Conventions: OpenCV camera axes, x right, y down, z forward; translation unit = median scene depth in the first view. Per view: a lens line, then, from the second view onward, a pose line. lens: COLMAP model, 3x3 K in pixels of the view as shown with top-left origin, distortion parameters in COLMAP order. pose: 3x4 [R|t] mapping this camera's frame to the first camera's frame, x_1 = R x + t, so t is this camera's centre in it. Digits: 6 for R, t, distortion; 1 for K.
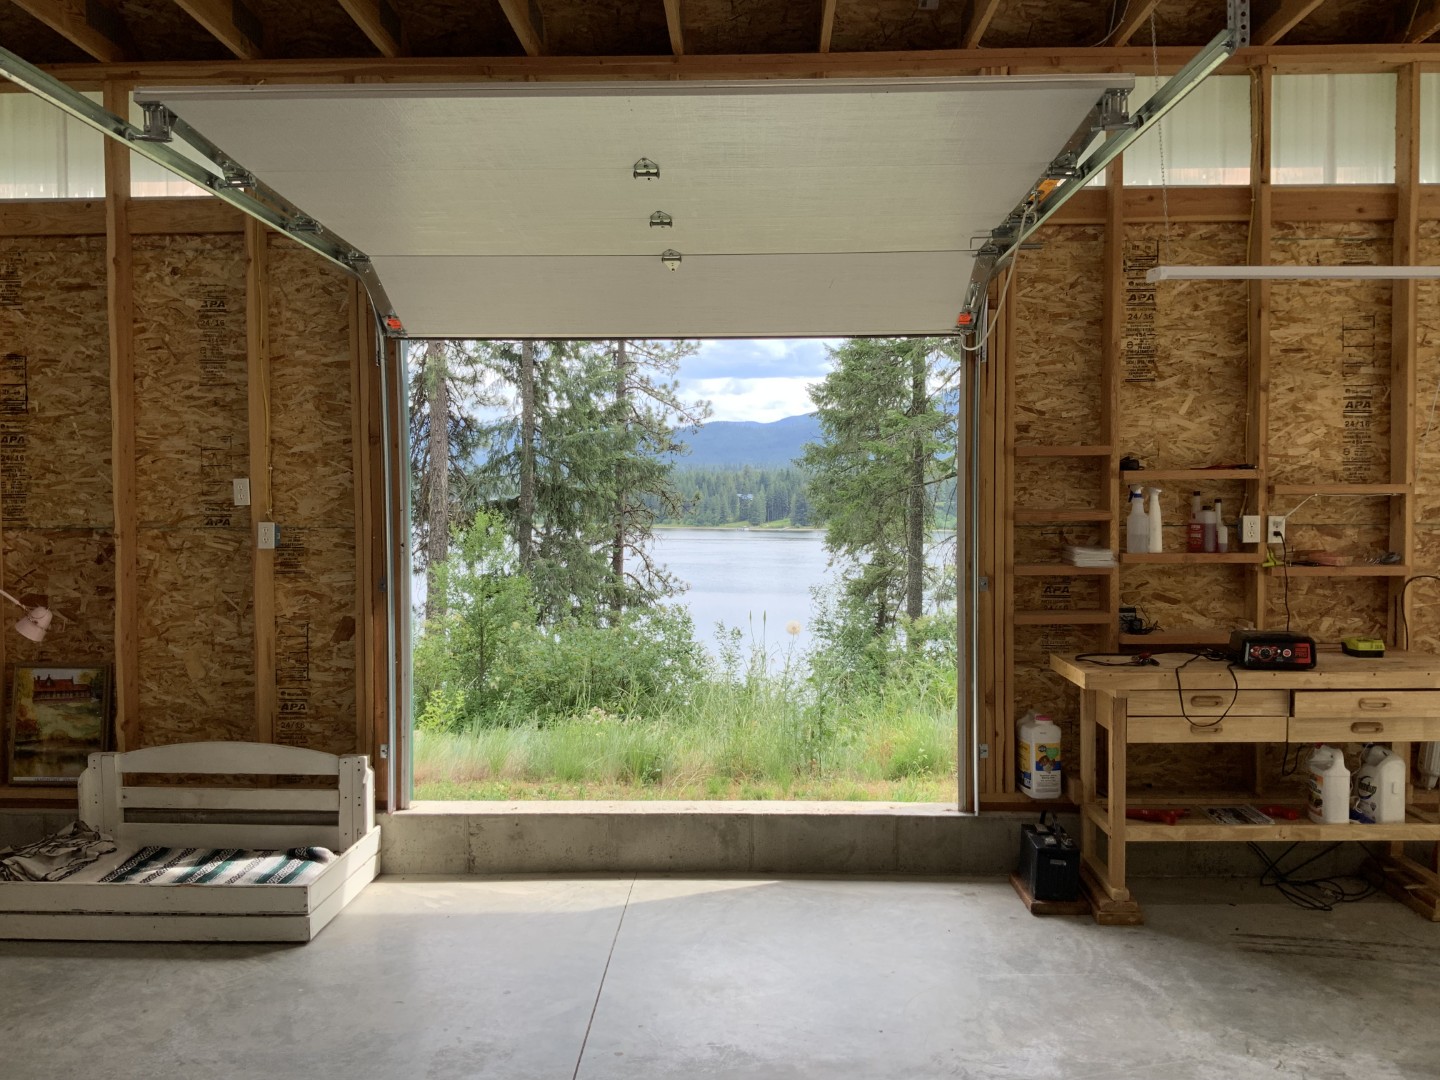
lens RADIAL K [[1193.7, 0, 720.0], [0, 1193.7, 540.0], [0, 0, 1]] dist [0.104227, -0.198032]
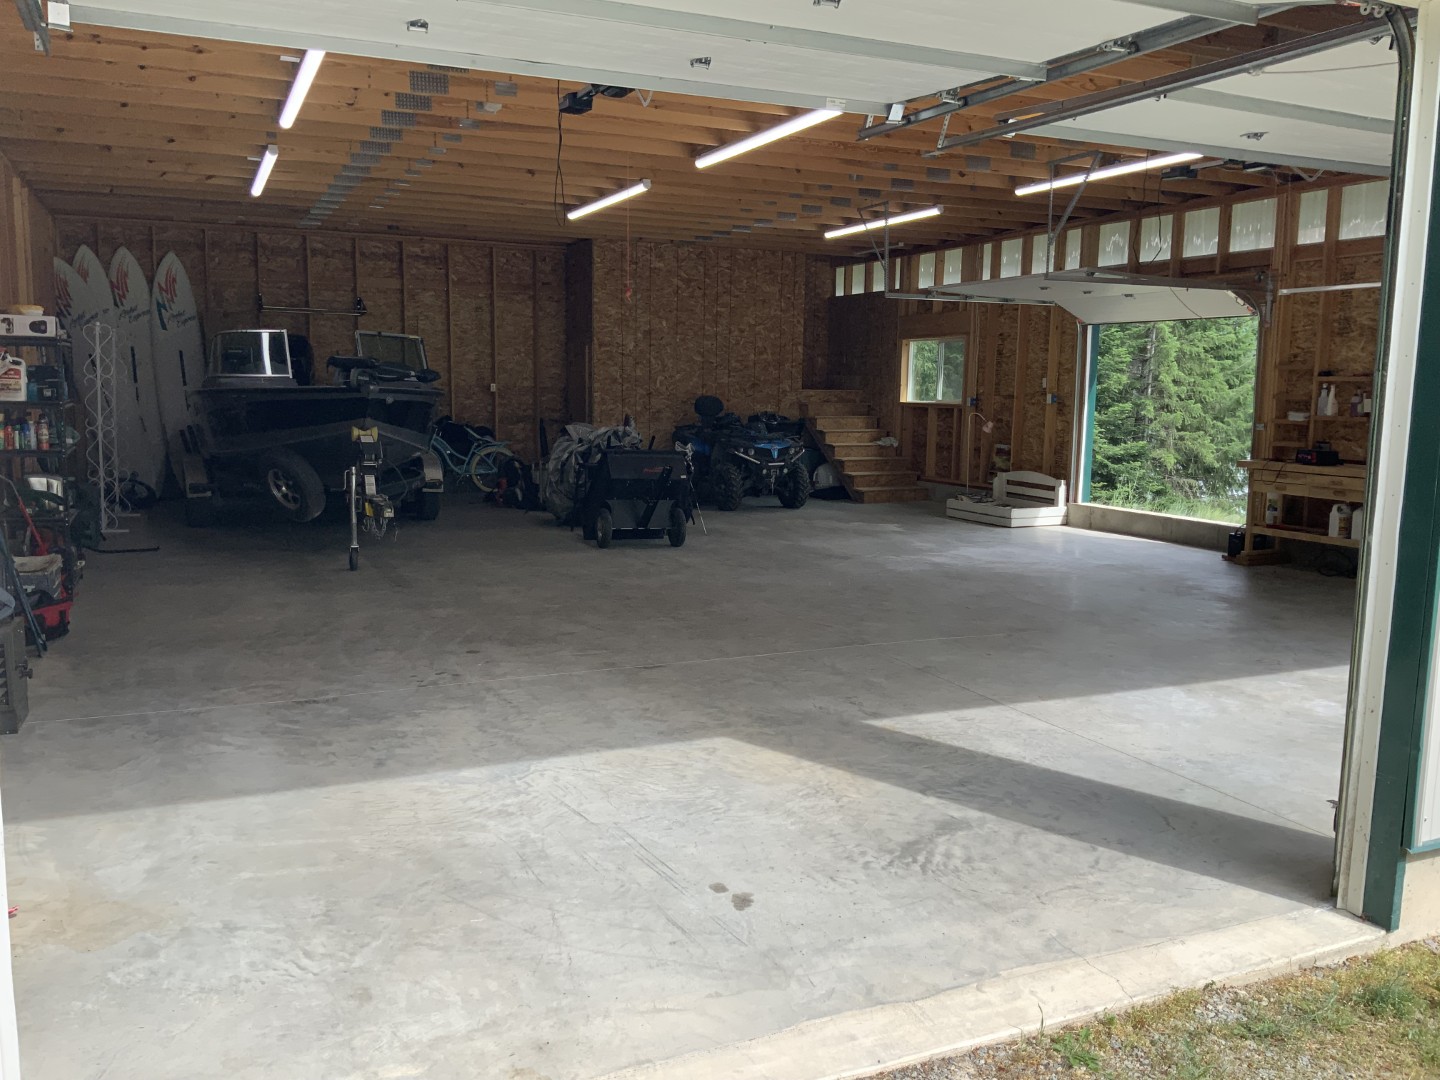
lens RADIAL K [[1193.7, 0, 720.0], [0, 1193.7, 540.0], [0, 0, 1]] dist [0.104227, -0.198032]
pose [[0.439979, 0.127042, -0.888977, 1.802944], [-0.043983, 0.991803, 0.119968, 0.019544], [0.896931, -0.013684, 0.441960, -0.909201]]
